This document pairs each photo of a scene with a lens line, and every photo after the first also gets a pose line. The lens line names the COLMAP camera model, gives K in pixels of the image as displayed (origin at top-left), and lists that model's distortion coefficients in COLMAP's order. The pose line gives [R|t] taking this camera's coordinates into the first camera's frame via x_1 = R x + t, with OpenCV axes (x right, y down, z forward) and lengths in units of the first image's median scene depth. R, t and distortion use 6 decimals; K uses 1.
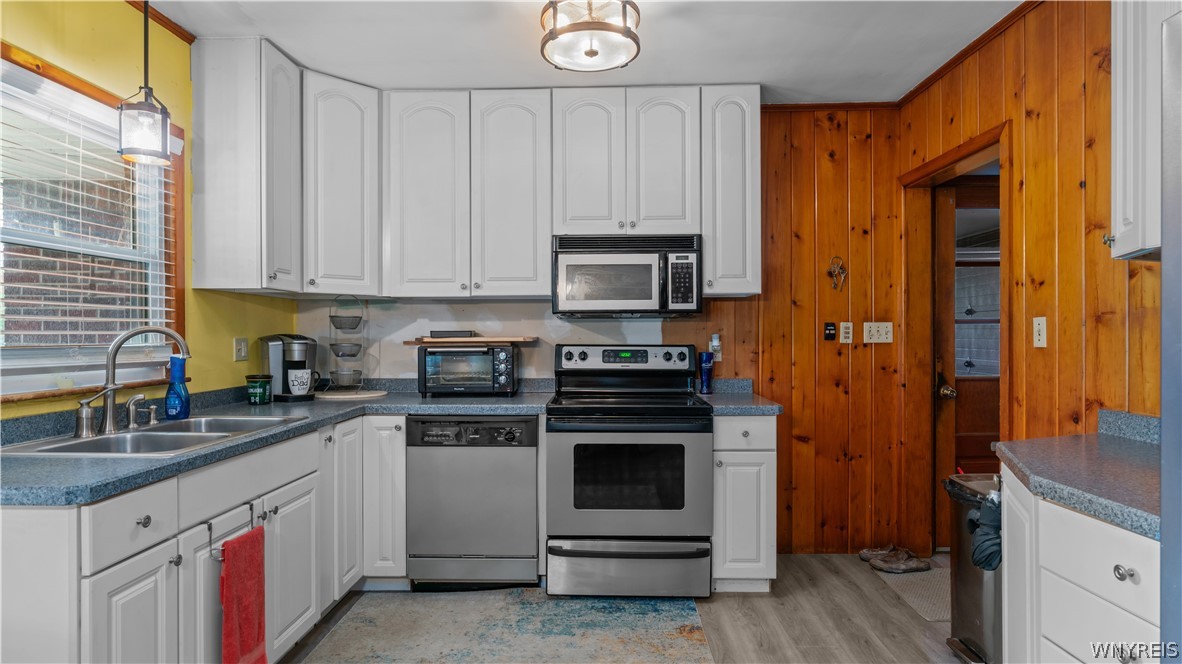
lens RADIAL K [[636.8, 0, 593.2], [0, 636.8, 336.7], [0, 0, 1]] dist [-0.007331, 0.000220]
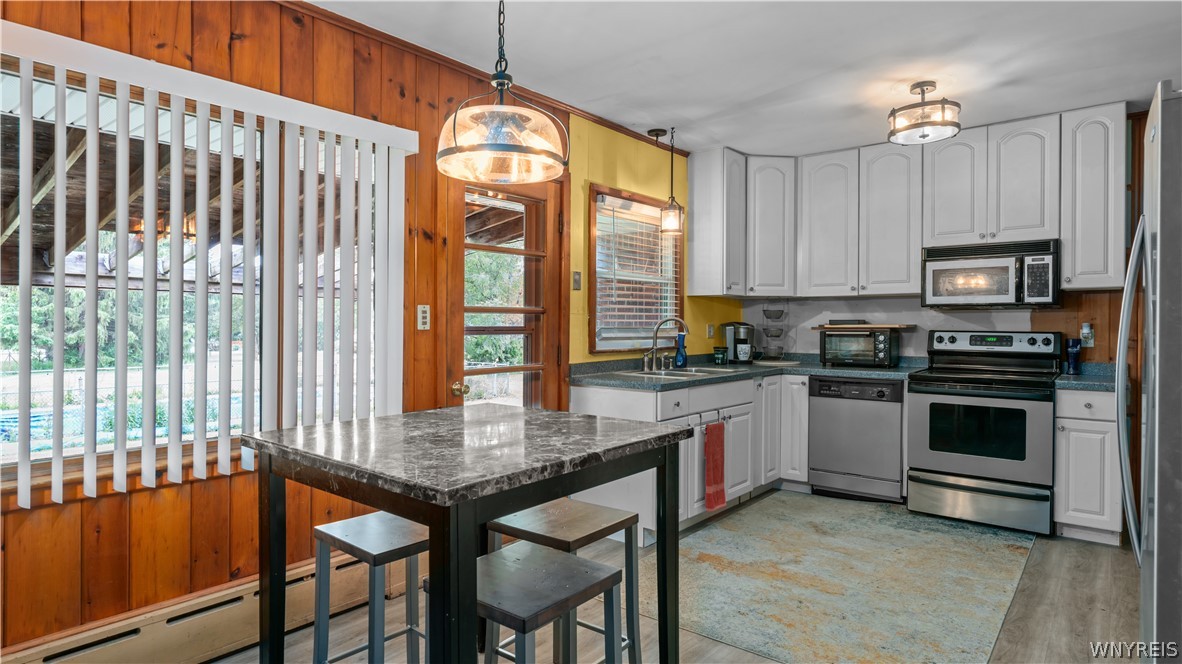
lens RADIAL K [[636.8, 0, 593.2], [0, 636.8, 336.7], [0, 0, 1]] dist [-0.007331, 0.000220]
pose [[0.783615, 0.015868, -0.621044, 0.234268], [-0.005755, 0.999816, 0.018285, 0.005869], [0.621220, -0.010754, 0.783562, -0.487203]]
